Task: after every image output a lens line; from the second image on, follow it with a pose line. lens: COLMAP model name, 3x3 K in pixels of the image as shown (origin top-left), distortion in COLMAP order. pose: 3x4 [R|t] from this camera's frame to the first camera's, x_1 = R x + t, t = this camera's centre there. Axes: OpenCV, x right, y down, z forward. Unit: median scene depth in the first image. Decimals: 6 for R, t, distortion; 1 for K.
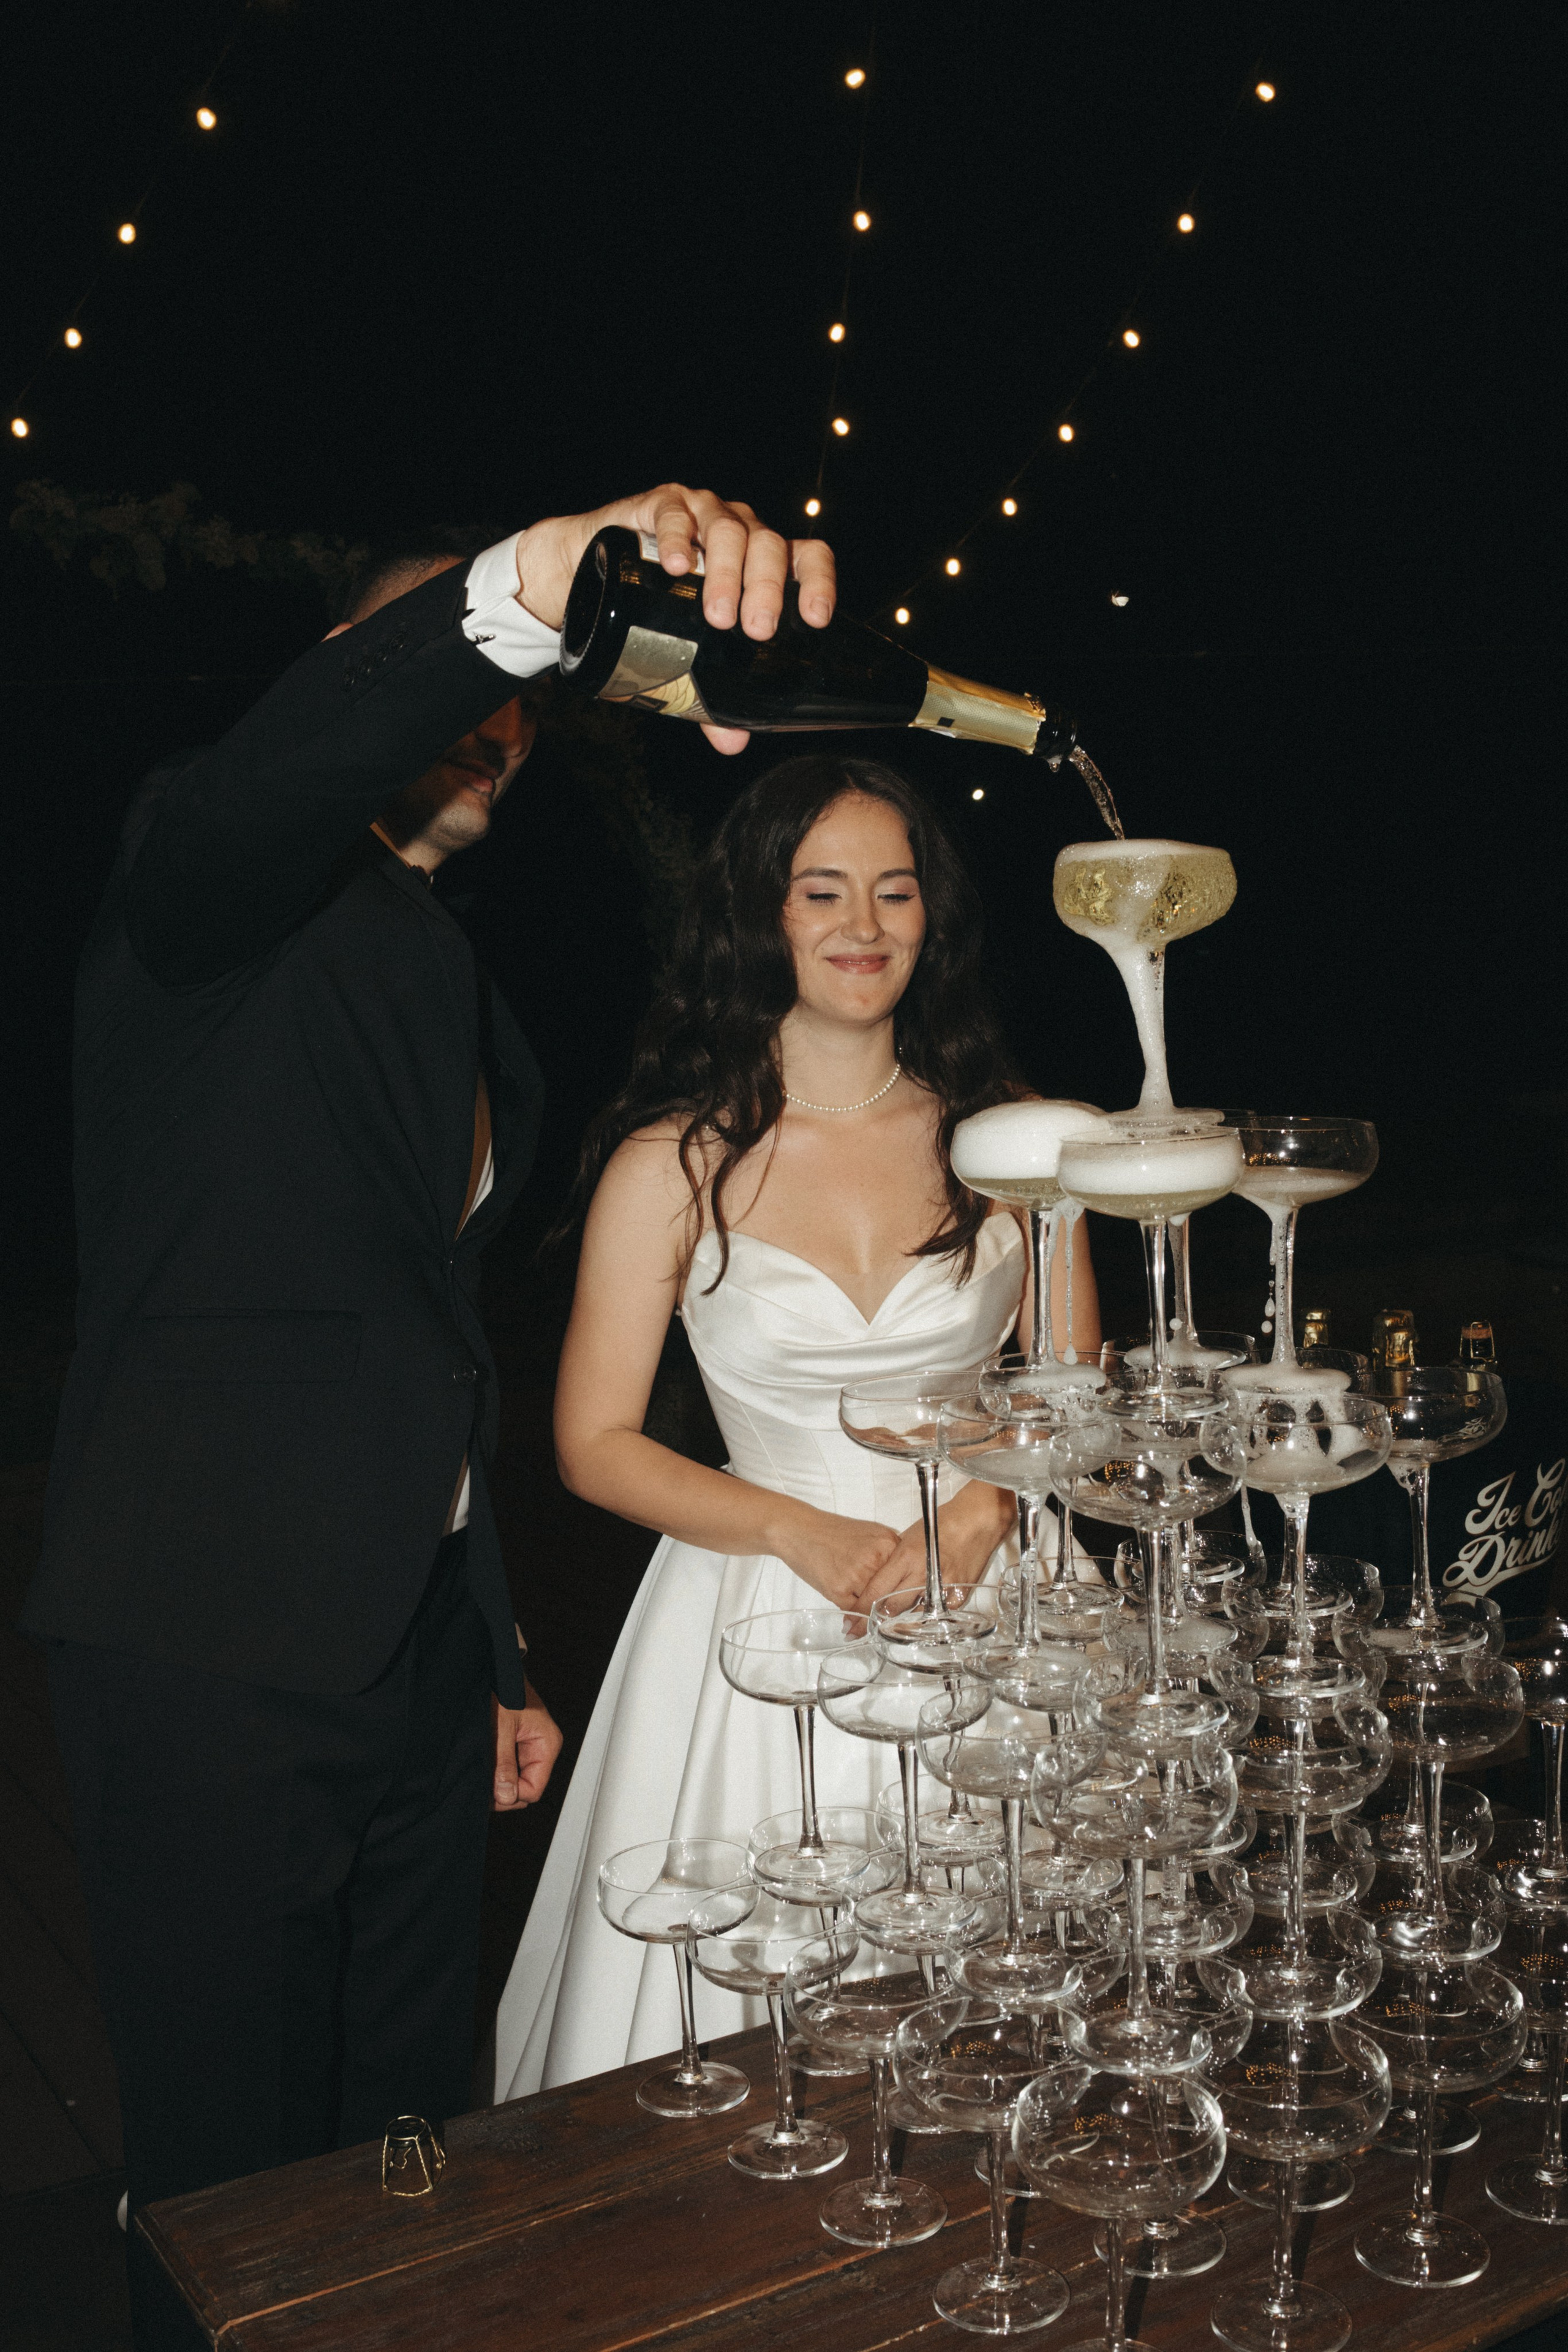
lens RADIAL K [[2196.7, 0, 784.0], [0, 2196.7, 1176.0], [0, 0, 1]] dist [-0.001075, -0.254680]
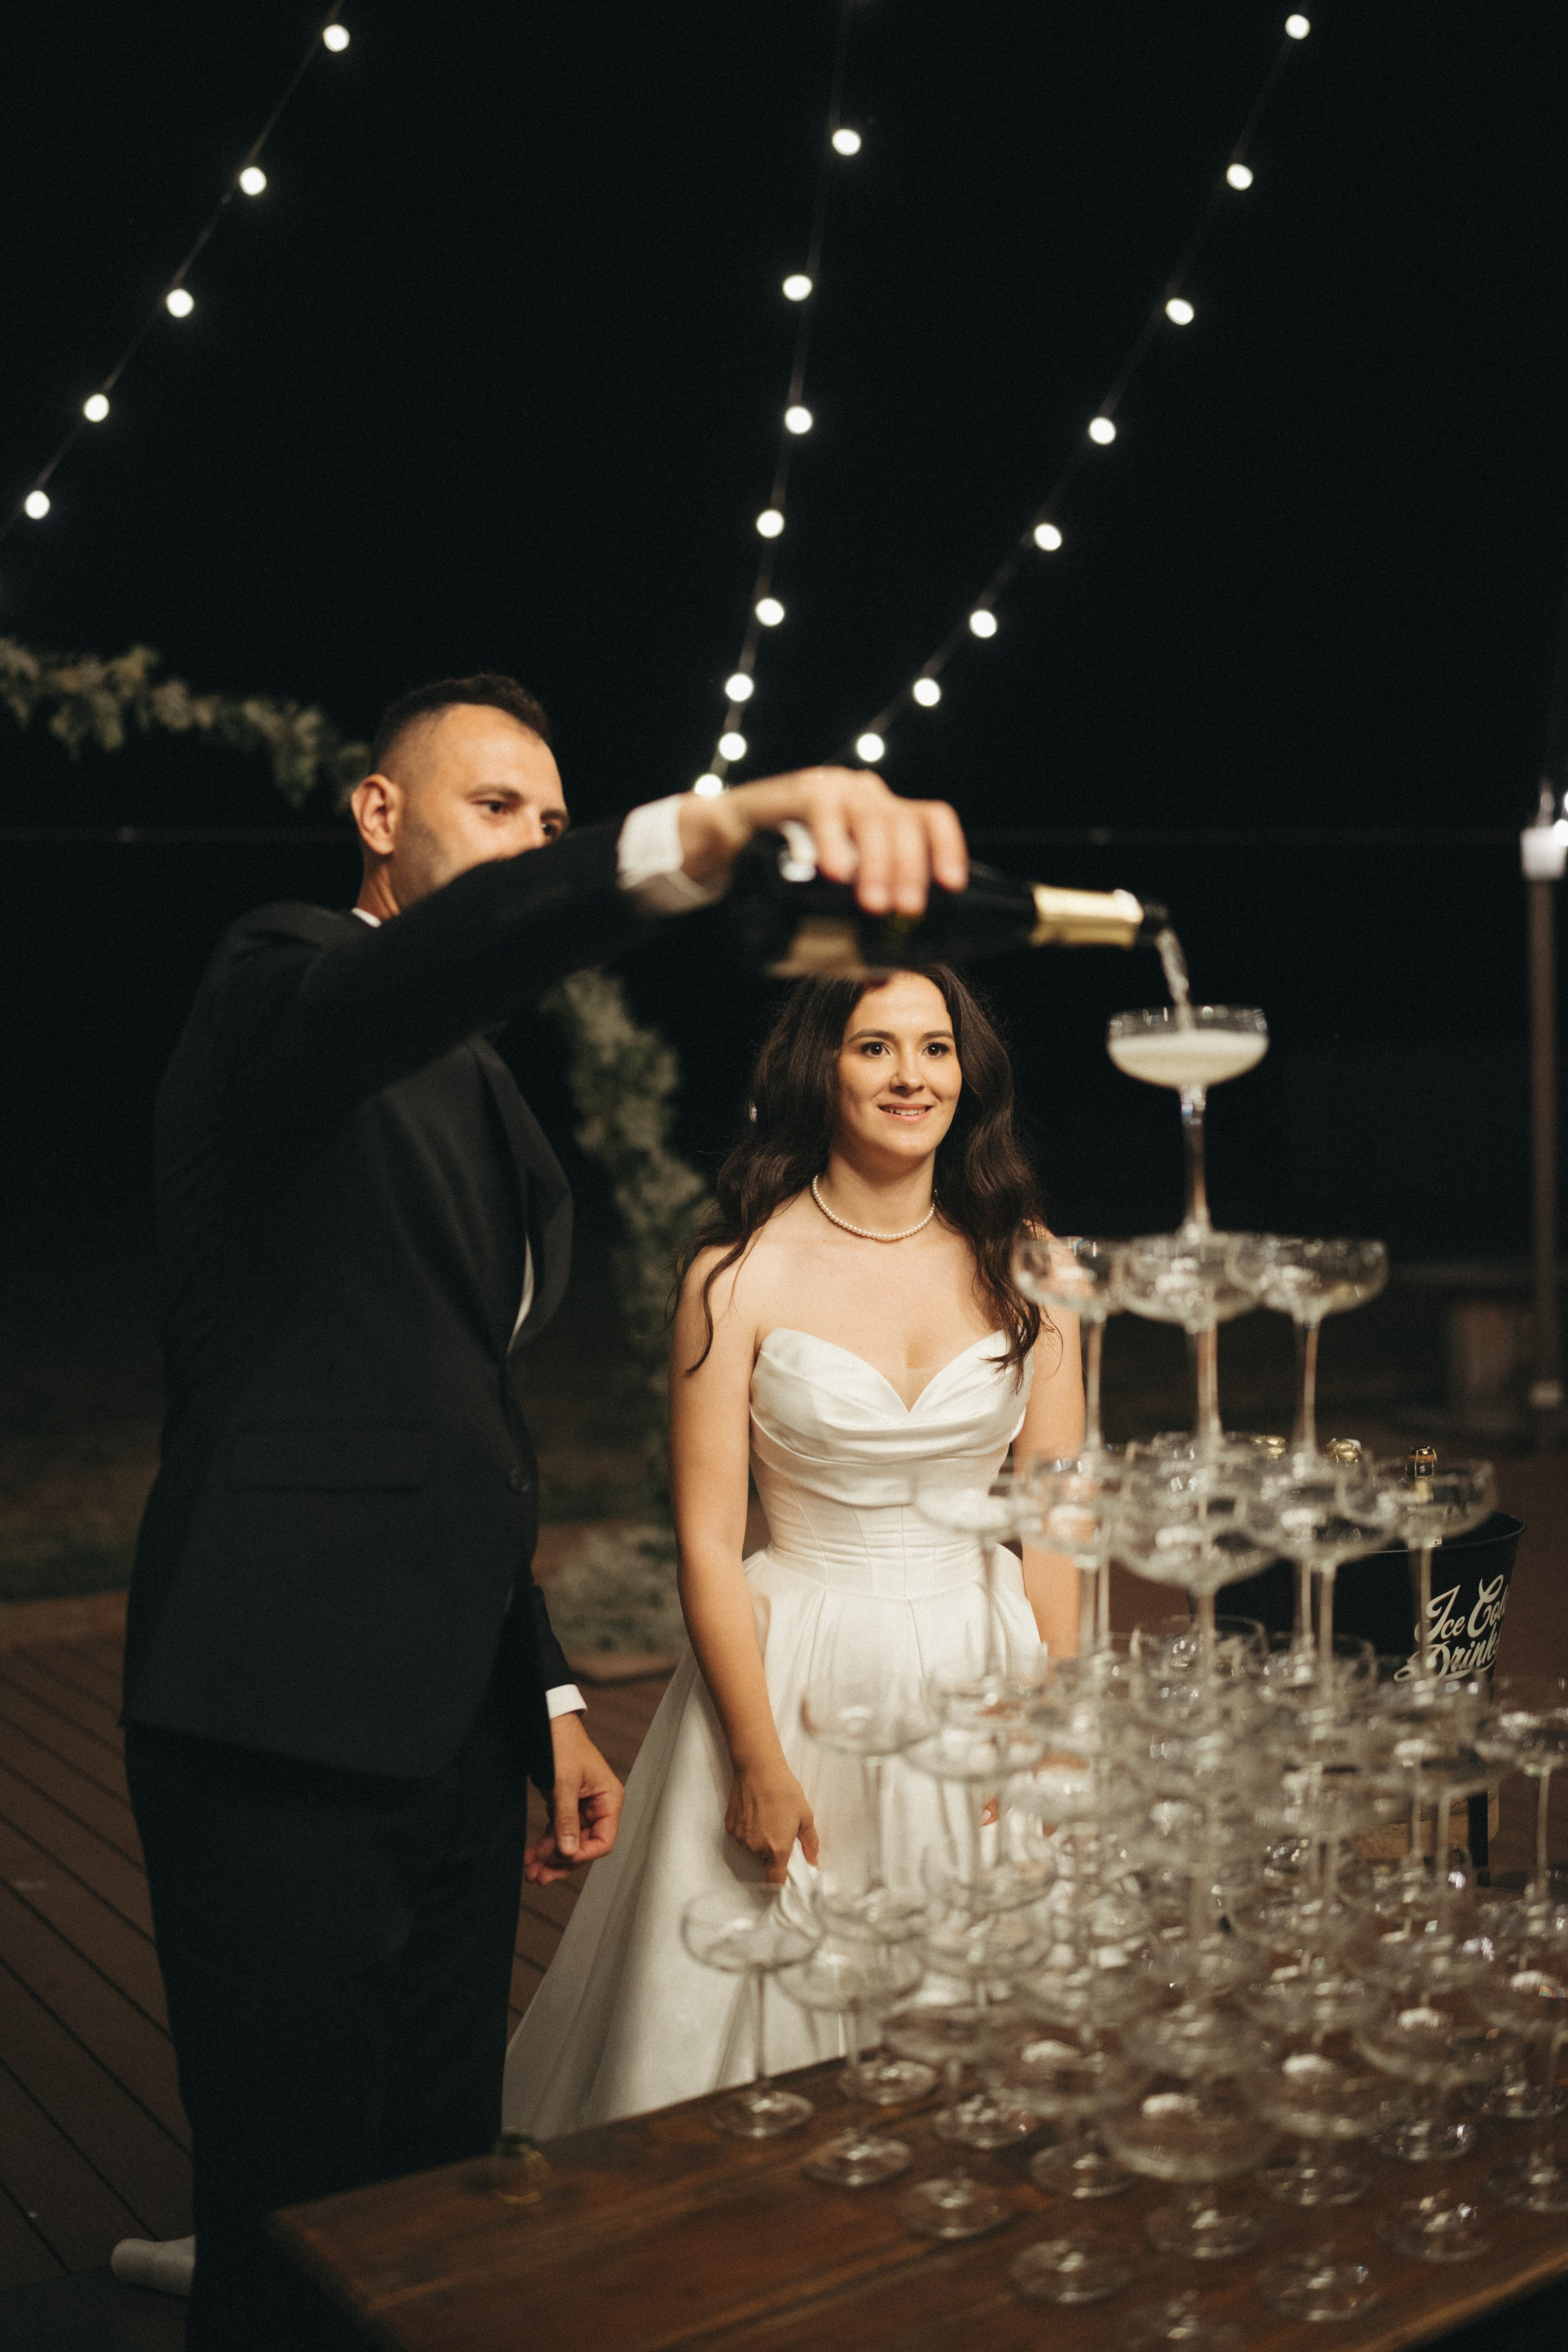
lens RADIAL K [[2196.7, 0, 784.0], [0, 2196.7, 1176.0], [0, 0, 1]] dist [-0.001075, -0.254680]
pose [[0.998579, 0.021352, 0.048822, -0.064141], [-0.017598, 0.996946, -0.076079, 0.019315], [-0.050297, 0.075112, 0.995906, -0.096523]]
